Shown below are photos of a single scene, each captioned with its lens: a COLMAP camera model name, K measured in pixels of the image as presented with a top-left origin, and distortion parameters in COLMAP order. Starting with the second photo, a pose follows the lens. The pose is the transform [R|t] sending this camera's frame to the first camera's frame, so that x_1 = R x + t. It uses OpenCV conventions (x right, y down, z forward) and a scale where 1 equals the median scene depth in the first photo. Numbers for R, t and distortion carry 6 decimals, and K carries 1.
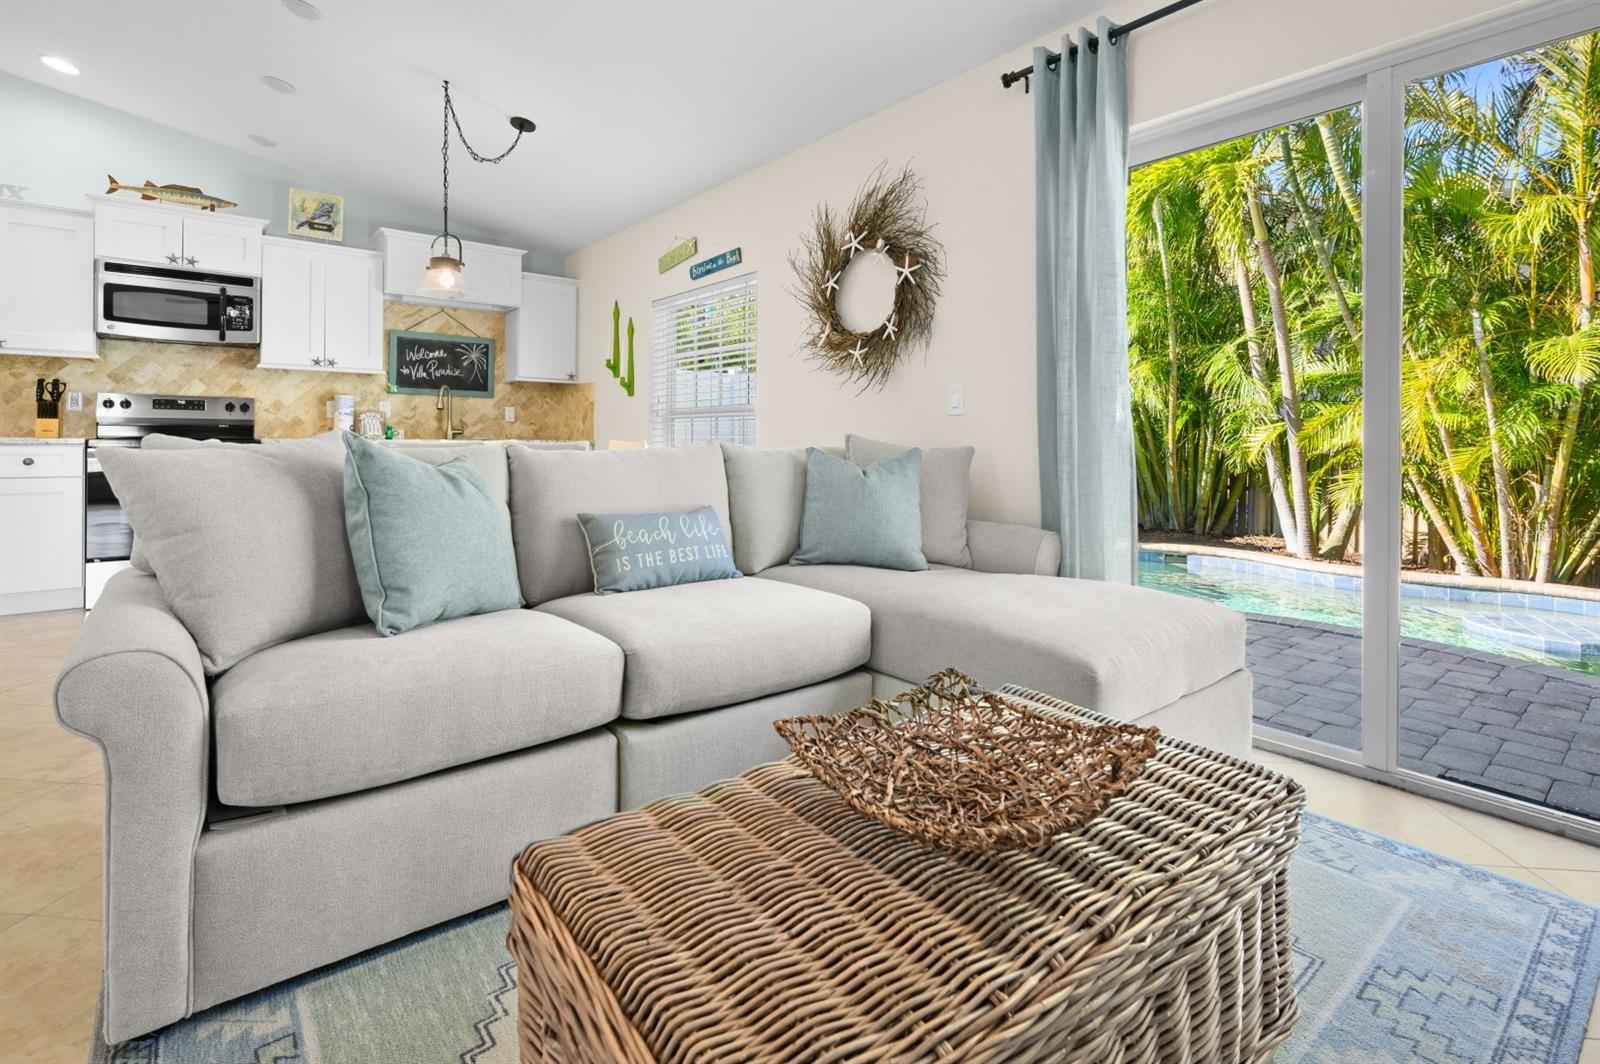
lens RADIAL K [[761.0, 0, 794.5], [0, 761.0, 440.0], [0, 0, 1]] dist [0.001883, 0.000039]
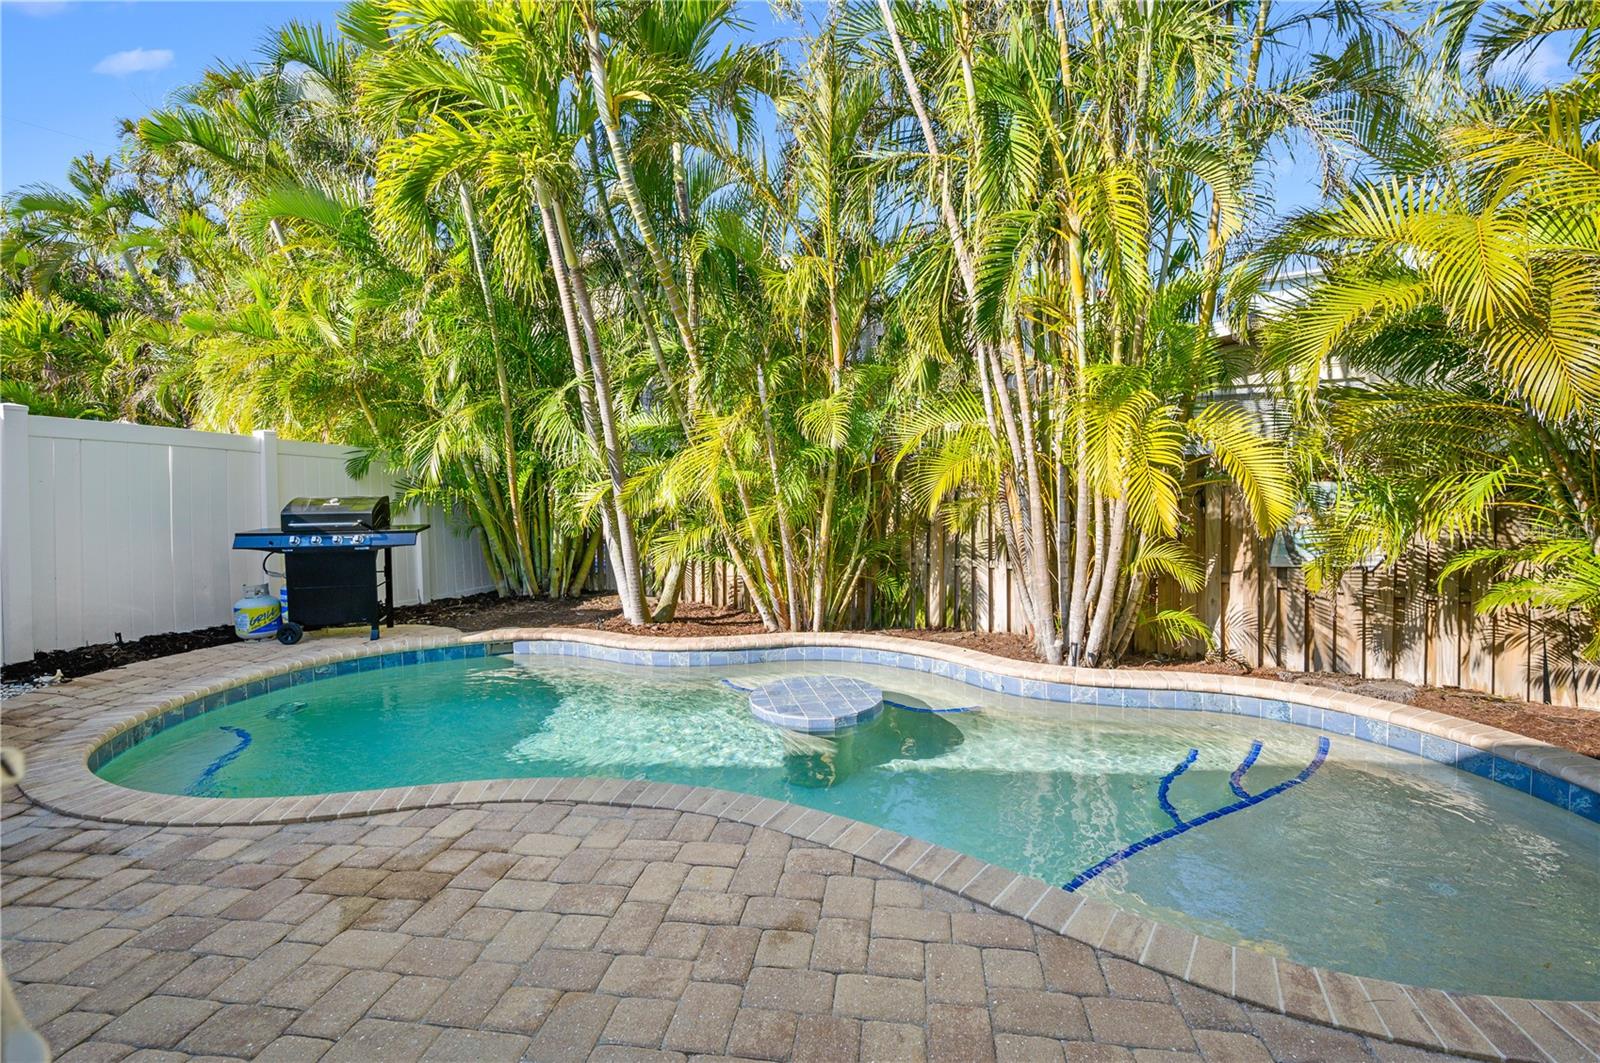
lens RADIAL K [[727.3, 0, 806.0], [0, 727.3, 513.8], [0, 0, 1]] dist [0.000595, 0.000083]
pose [[0.742414, -0.055017, 0.667678, 0.277183], [0.021533, 0.998067, 0.058298, -0.032614], [-0.669595, -0.028905, 0.742164, 0.238478]]
